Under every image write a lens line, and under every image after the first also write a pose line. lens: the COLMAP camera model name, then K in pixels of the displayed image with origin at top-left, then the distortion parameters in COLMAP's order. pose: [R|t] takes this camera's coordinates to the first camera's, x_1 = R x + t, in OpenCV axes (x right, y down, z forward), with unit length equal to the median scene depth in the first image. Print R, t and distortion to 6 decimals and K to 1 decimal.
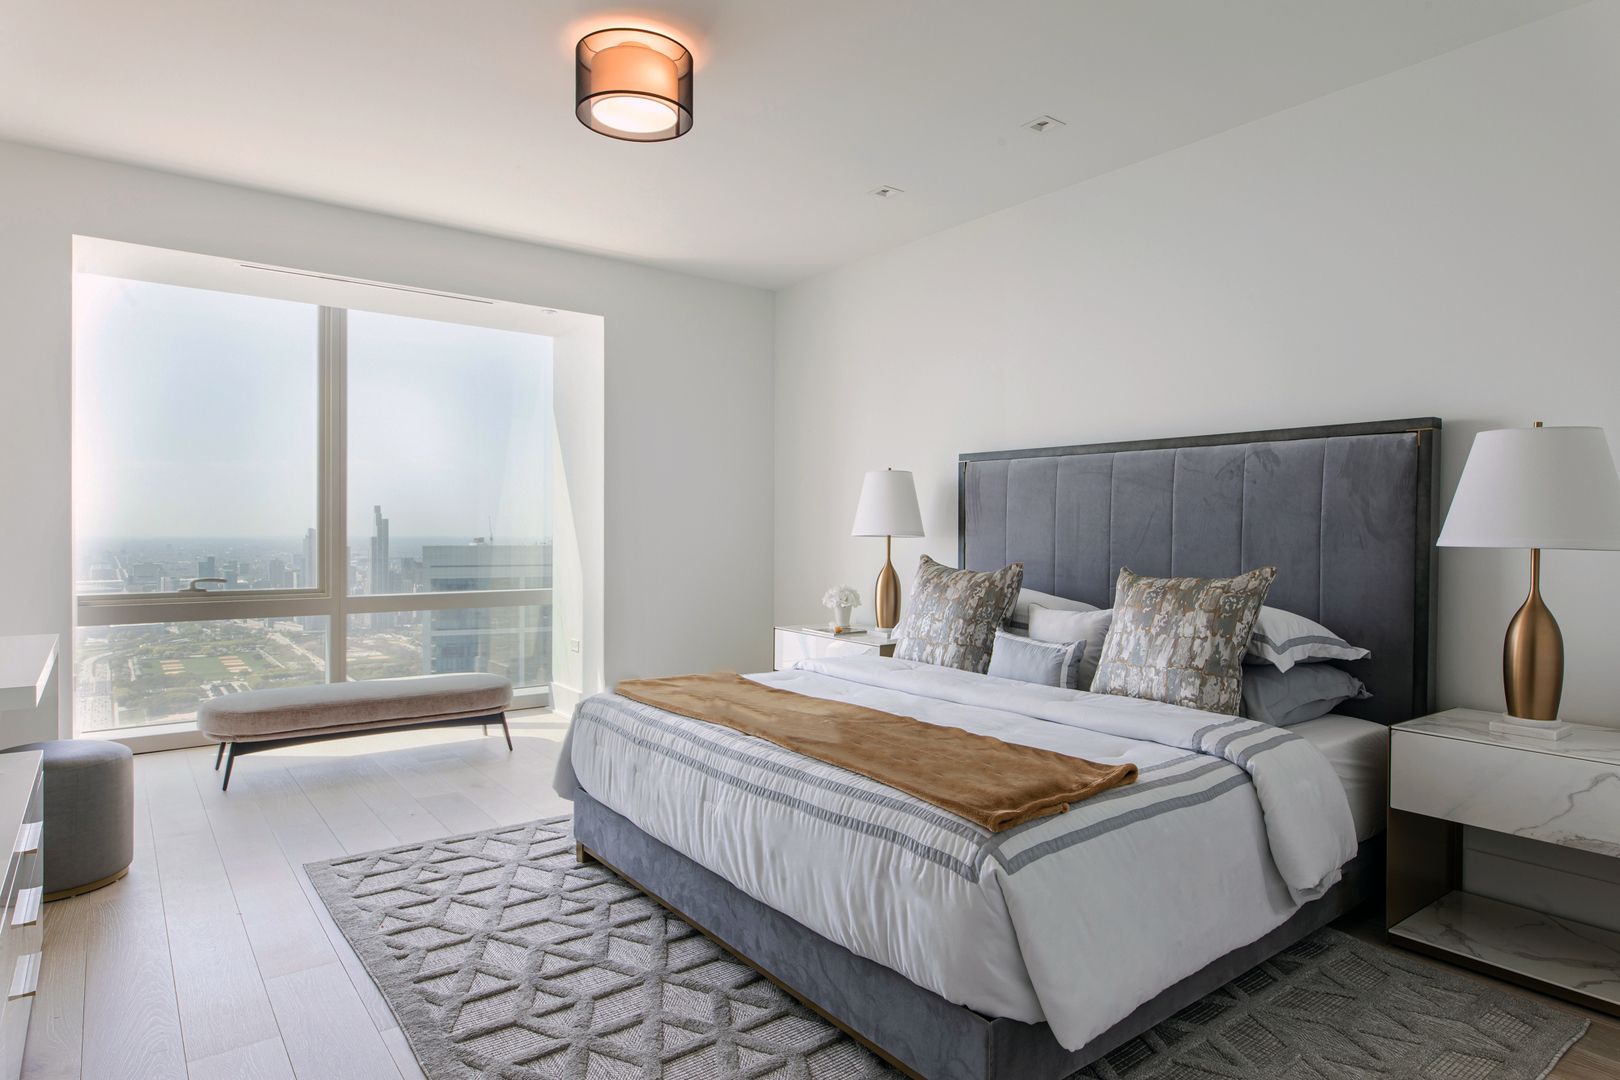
lens RADIAL K [[931.5, 0, 812.9], [0, 931.5, 534.7], [0, 0, 1]] dist [-0.005223, -0.002462]
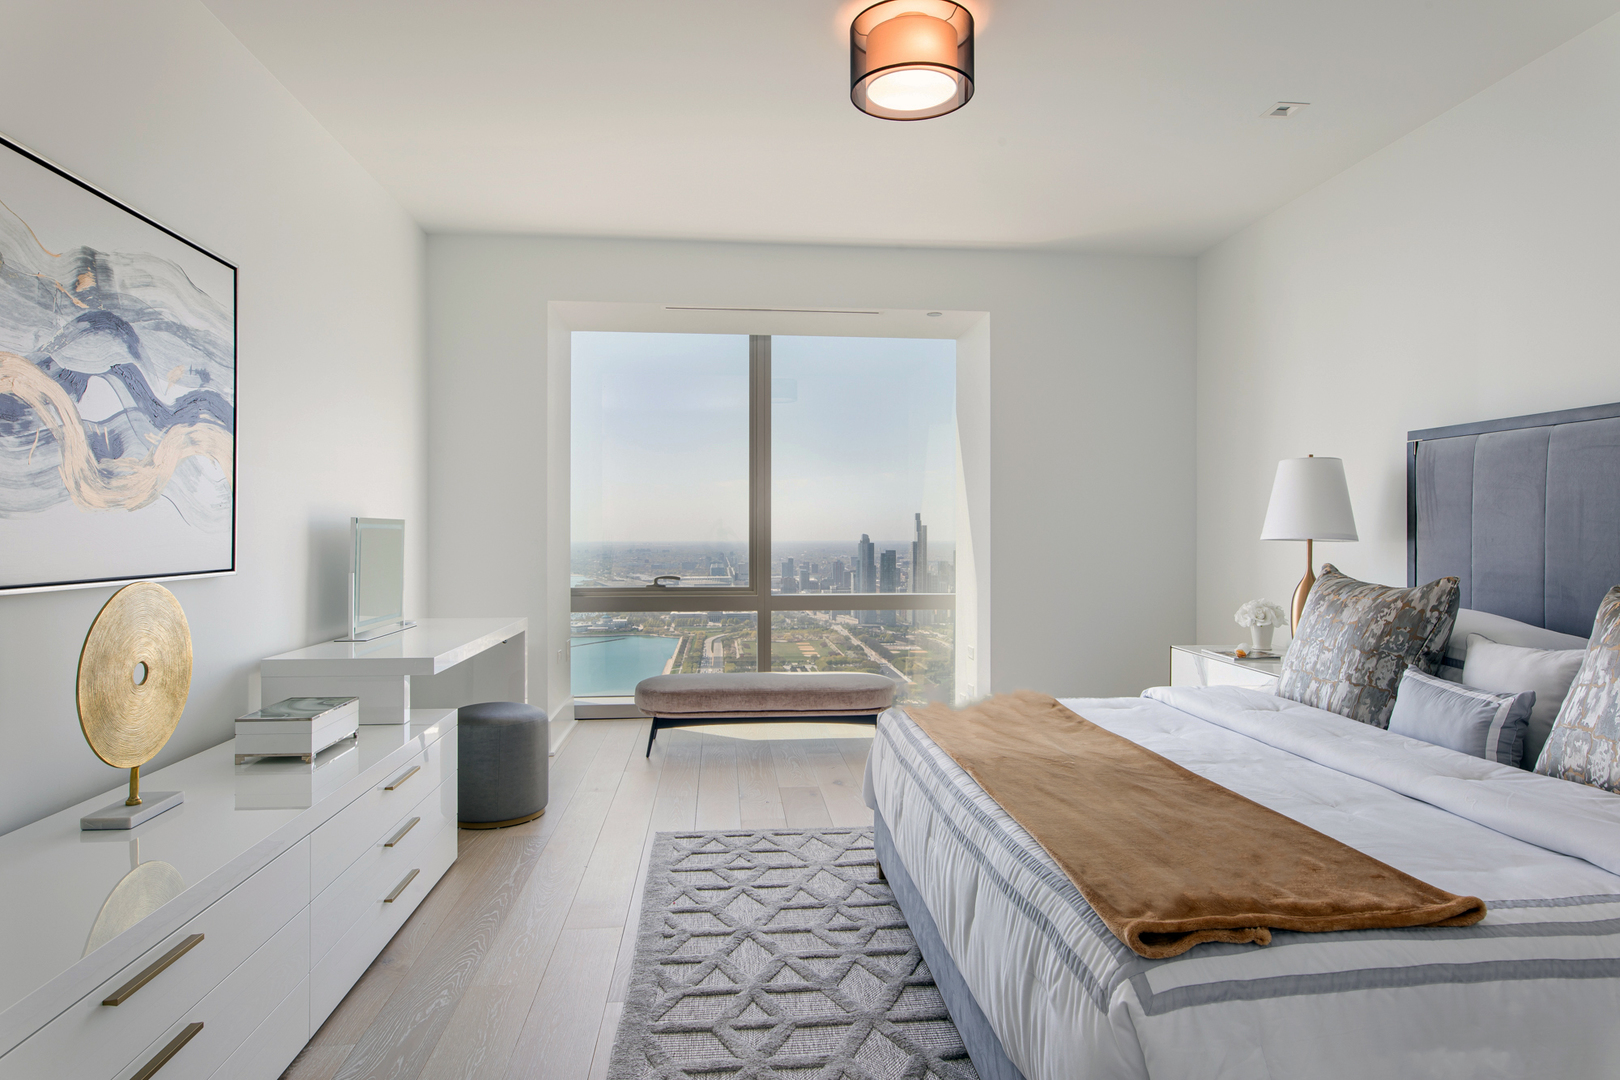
lens RADIAL K [[931.5, 0, 802.6], [0, 931.5, 530.7], [0, 0, 1]] dist [-0.005223, -0.002462]
pose [[0.846658, -0.005462, -0.532110, 0.198478], [0.000561, 0.999956, -0.009370, 0.001318], [0.532138, 0.007635, 0.846623, 0.138711]]
